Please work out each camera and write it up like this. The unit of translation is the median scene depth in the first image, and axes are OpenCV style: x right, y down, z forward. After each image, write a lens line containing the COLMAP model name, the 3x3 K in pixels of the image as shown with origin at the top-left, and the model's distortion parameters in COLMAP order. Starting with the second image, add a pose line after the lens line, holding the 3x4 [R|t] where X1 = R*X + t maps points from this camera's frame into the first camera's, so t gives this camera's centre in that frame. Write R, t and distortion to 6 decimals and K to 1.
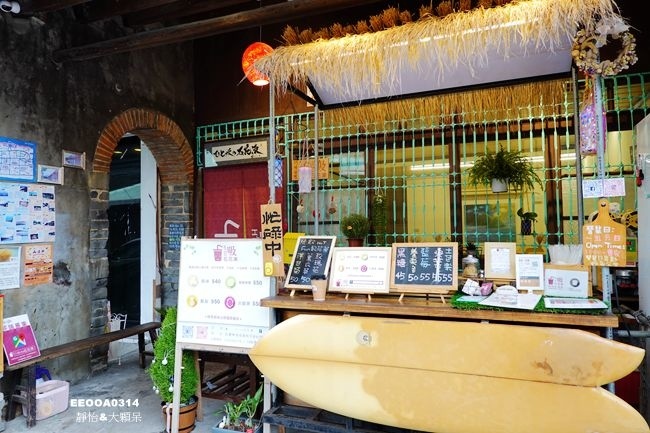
lens RADIAL K [[436.6, 0, 323.0], [0, 436.6, 213.0], [0, 0, 1]] dist [0.002128, -0.003914]
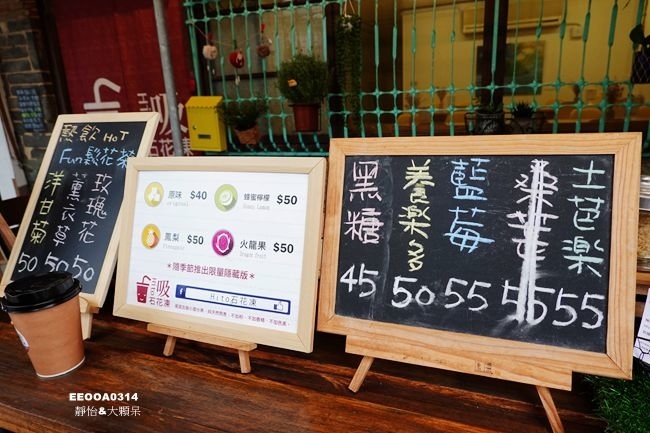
lens RADIAL K [[436.6, 0, 323.0], [0, 436.6, 213.0], [0, 0, 1]] dist [0.002128, -0.003914]
pose [[0.999022, -0.044061, 0.003710, 0.152777], [0.040678, 0.948713, 0.313512, 0.031890], [-0.017333, -0.313055, 0.949577, 0.759433]]
